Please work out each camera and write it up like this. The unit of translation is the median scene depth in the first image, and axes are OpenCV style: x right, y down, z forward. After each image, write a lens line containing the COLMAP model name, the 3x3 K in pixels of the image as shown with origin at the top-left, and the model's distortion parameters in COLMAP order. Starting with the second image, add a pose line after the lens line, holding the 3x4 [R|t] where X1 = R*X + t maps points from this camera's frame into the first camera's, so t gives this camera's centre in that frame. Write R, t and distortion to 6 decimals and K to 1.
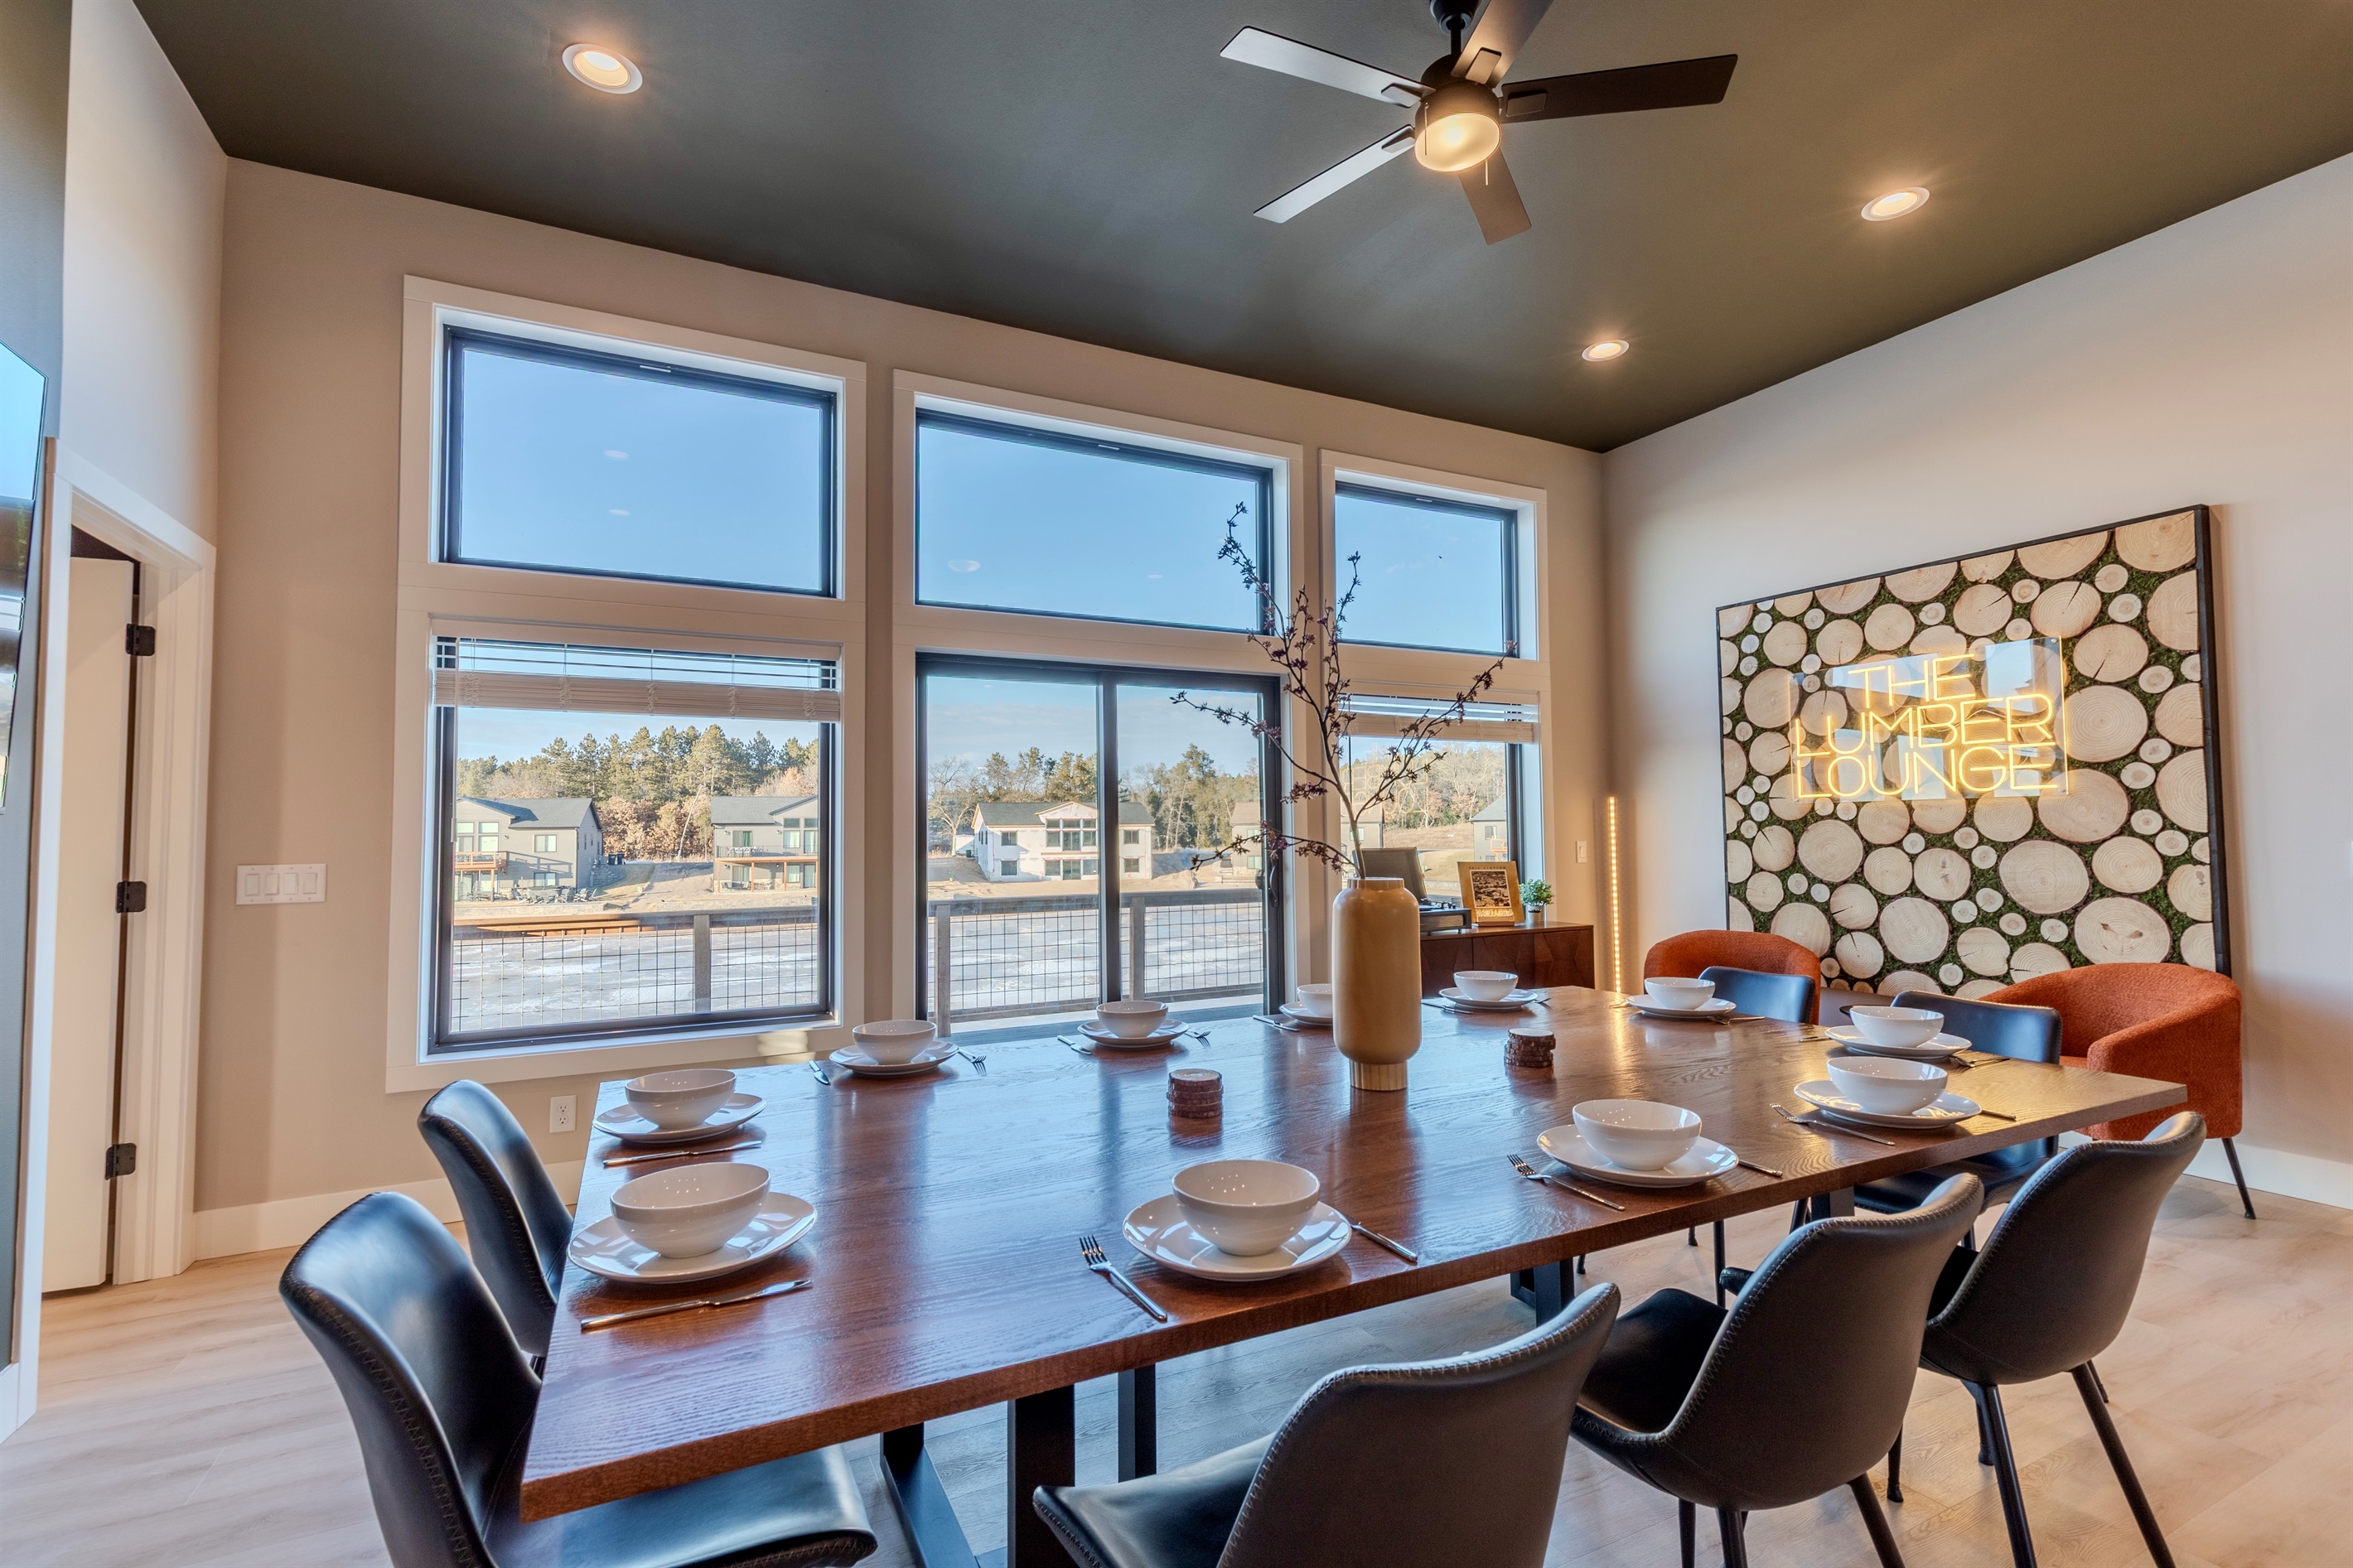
lens RADIAL K [[1058.8, 0, 1195.2], [0, 1058.8, 787.6], [0, 0, 1]] dist [-0.001035, -0.000061]
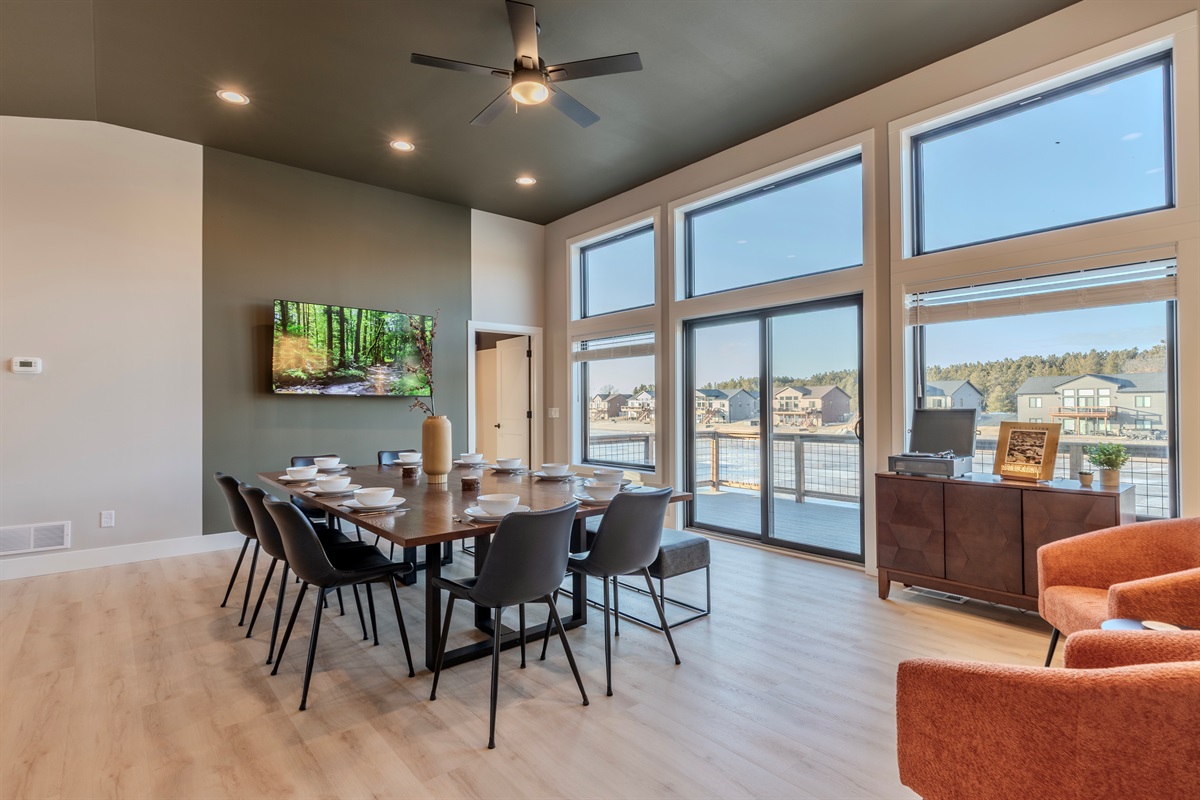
lens RADIAL K [[650.1, 0, 595.0], [0, 650.1, 402.6], [0, 0, 1]] dist [0.001727, 0.000480]
pose [[0.168711, 0.005342, -0.985651, 0.874086], [0.051300, 0.998582, 0.014193, 0.016593], [0.984330, -0.052959, 0.168198, 0.446594]]
